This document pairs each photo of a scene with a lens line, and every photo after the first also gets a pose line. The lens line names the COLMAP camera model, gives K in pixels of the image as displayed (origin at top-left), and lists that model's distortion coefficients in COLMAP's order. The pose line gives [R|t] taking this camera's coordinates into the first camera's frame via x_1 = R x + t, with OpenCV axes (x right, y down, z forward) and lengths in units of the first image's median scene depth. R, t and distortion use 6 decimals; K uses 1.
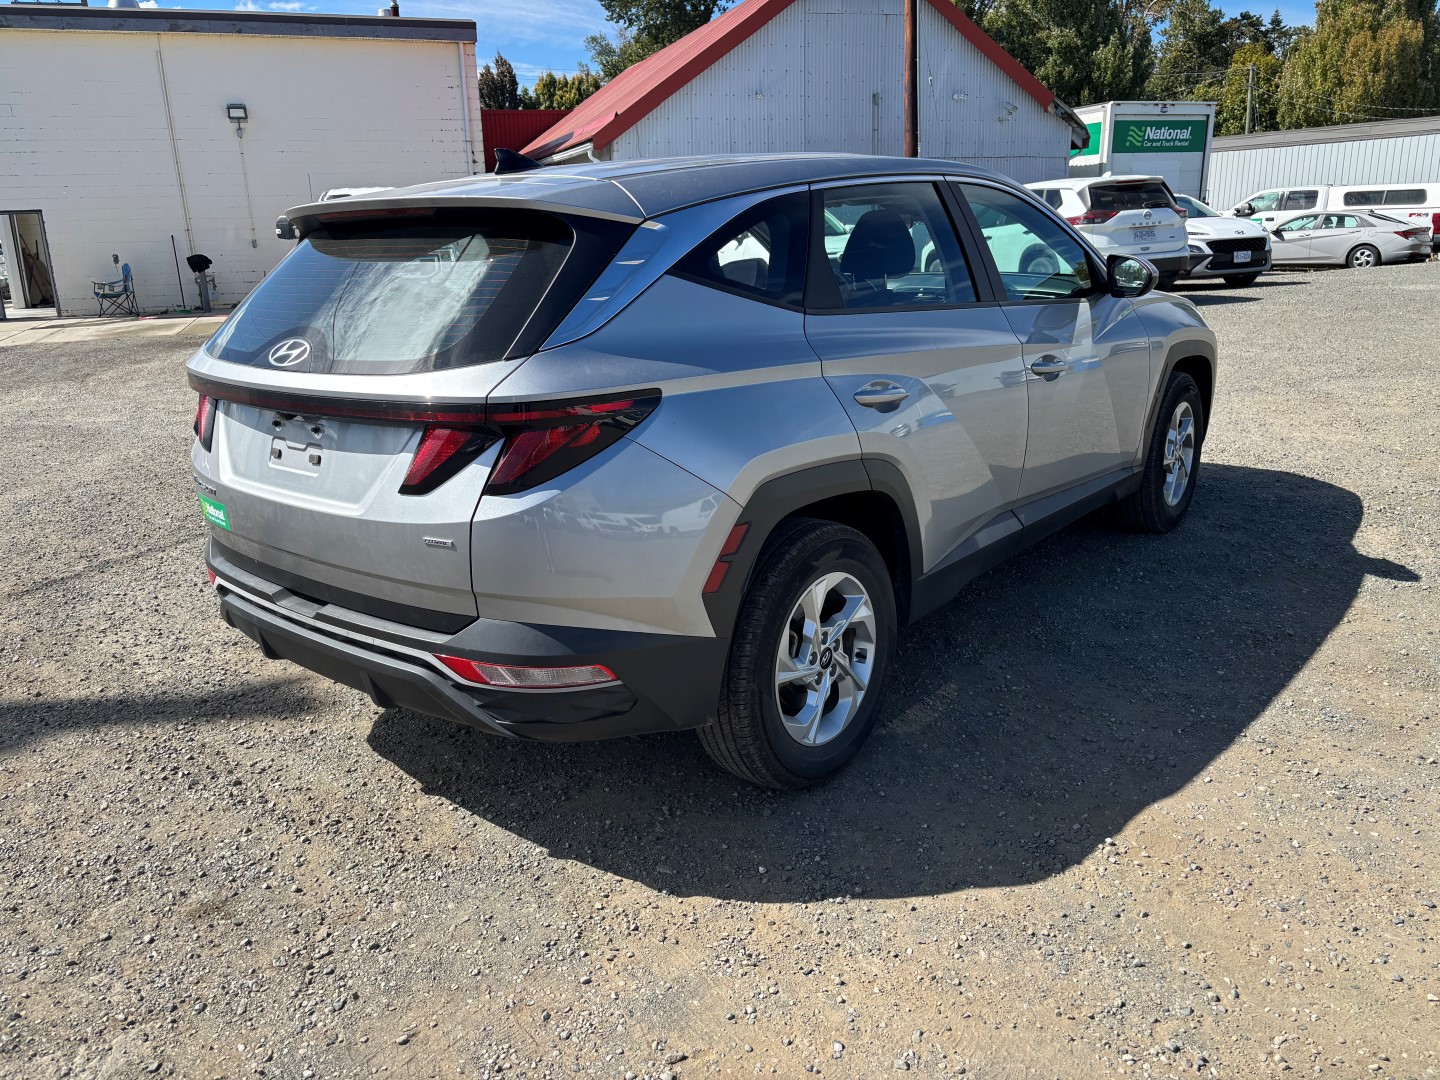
lens RADIAL K [[1106.7, 0, 720.0], [0, 1106.7, 551.7], [0, 0, 1]] dist [0.062240, -0.069307]
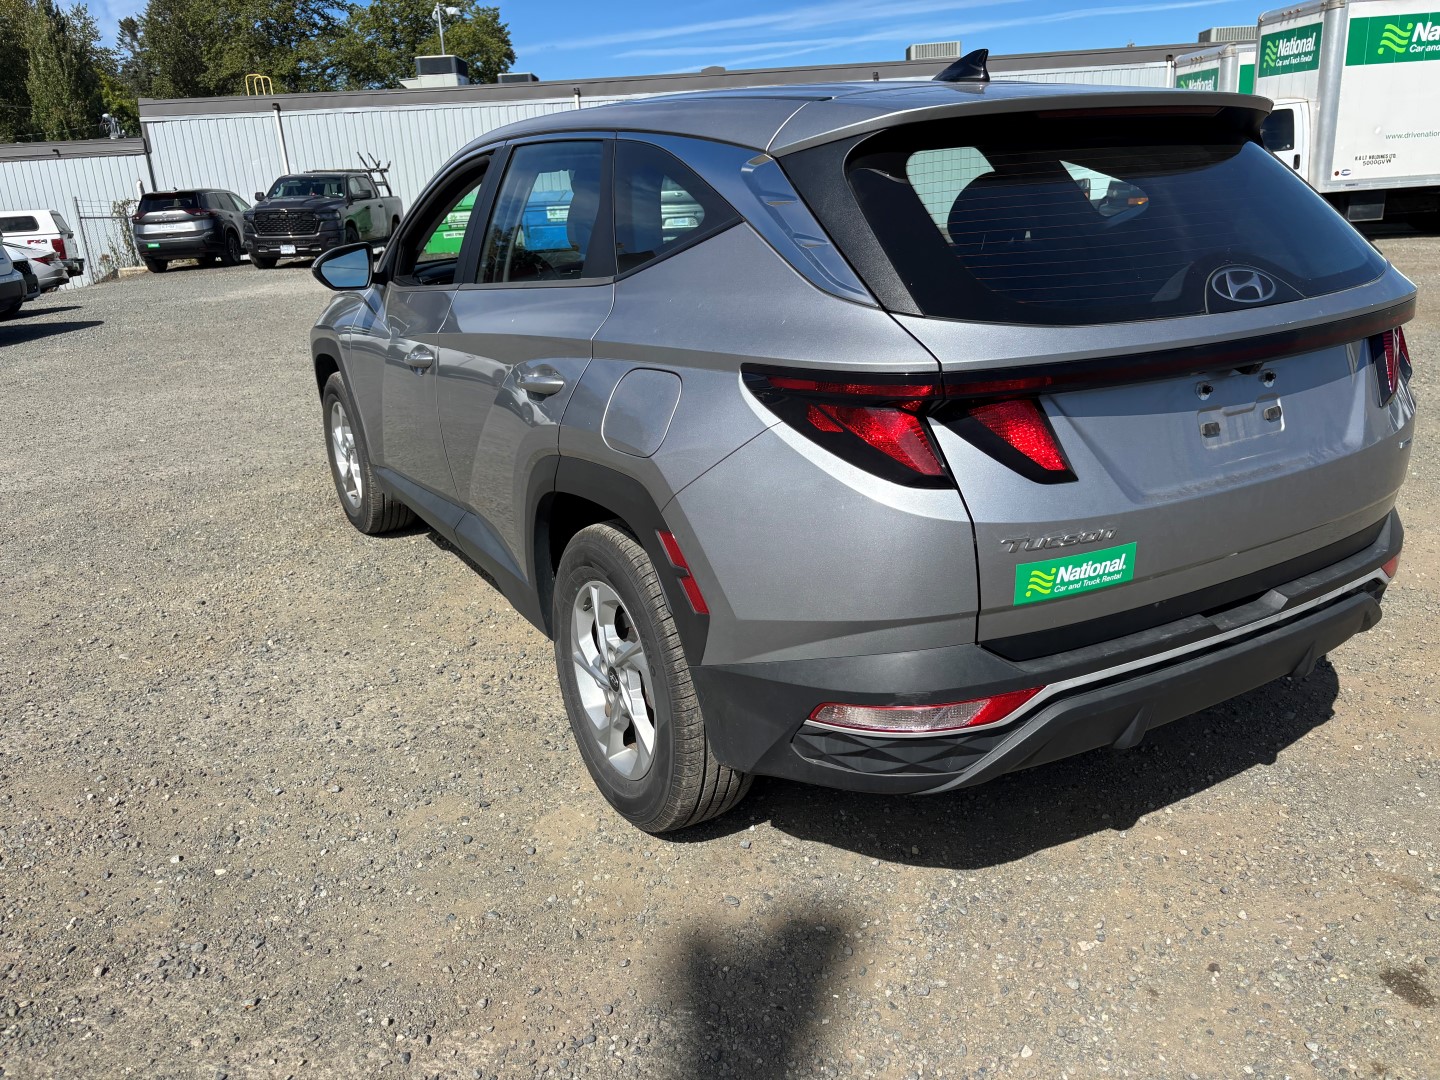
lens RADIAL K [[1106.7, 0, 720.0], [0, 1106.7, 551.7], [0, 0, 1]] dist [0.062240, -0.069307]
pose [[0.309007, -0.273934, 0.910755, -0.998943], [0.306157, 0.935298, 0.177441, -0.204310], [-0.900434, 0.224003, 0.372881, 0.868420]]
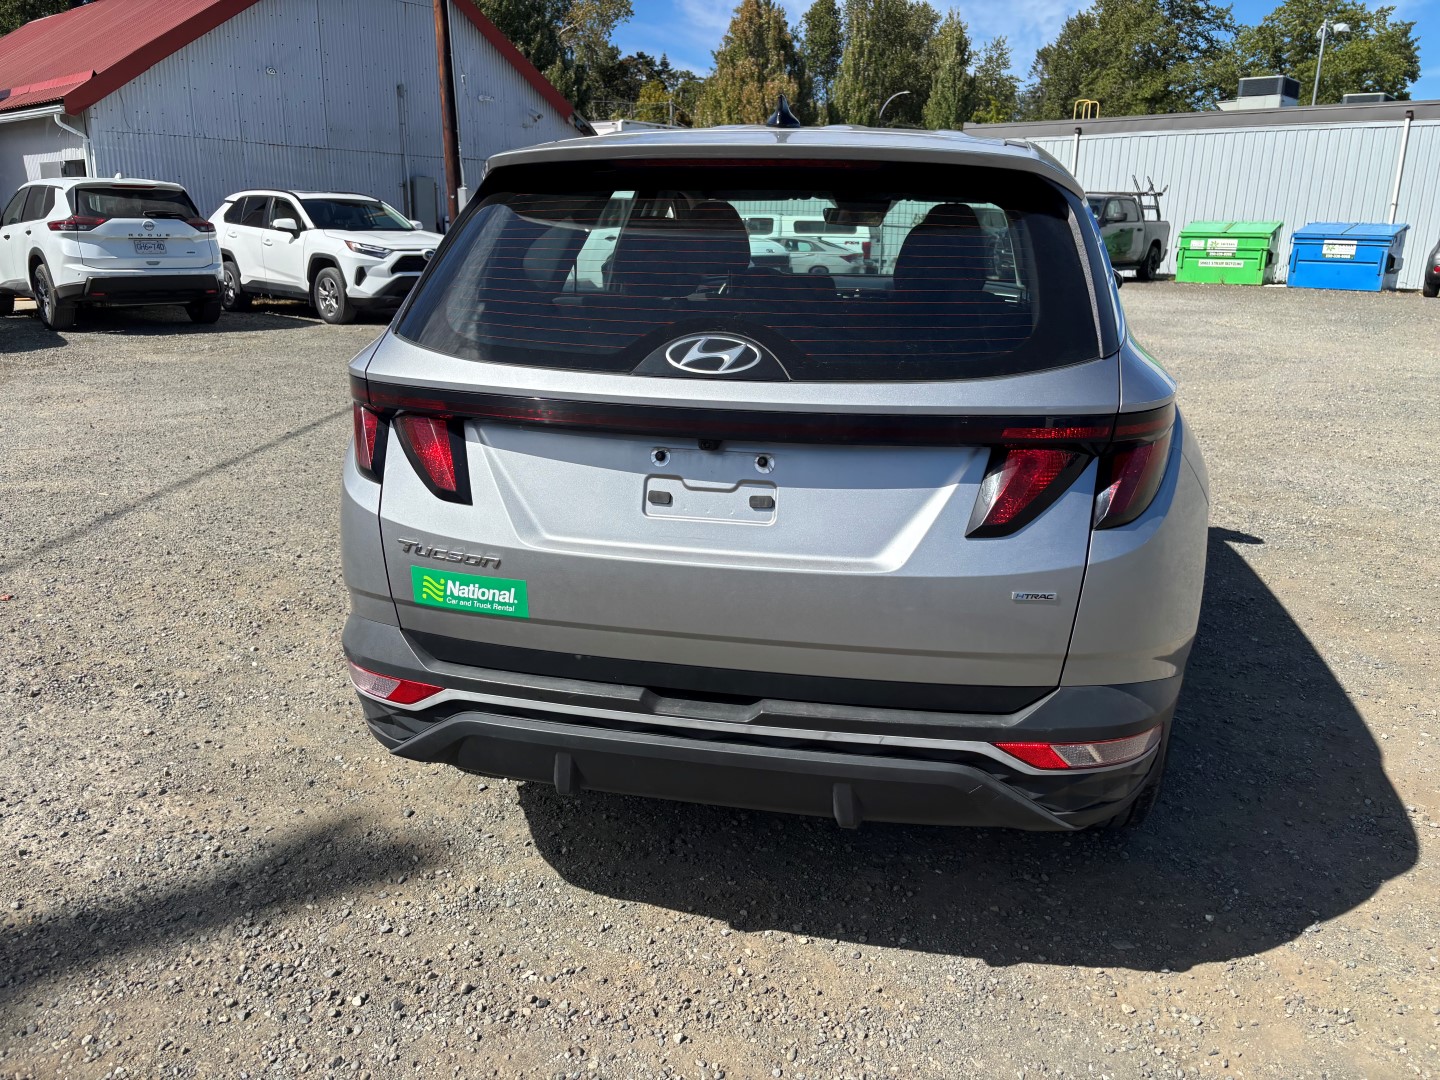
lens RADIAL K [[1103.2, 0, 720.7], [0, 1103.2, 544.9], [0, 0, 1]] dist [0.064114, -0.076381]
pose [[0.868190, -0.089506, 0.488093, -0.590398], [0.095753, 0.995330, 0.012204, -0.053586], [-0.486906, 0.036141, 0.872707, 0.316250]]
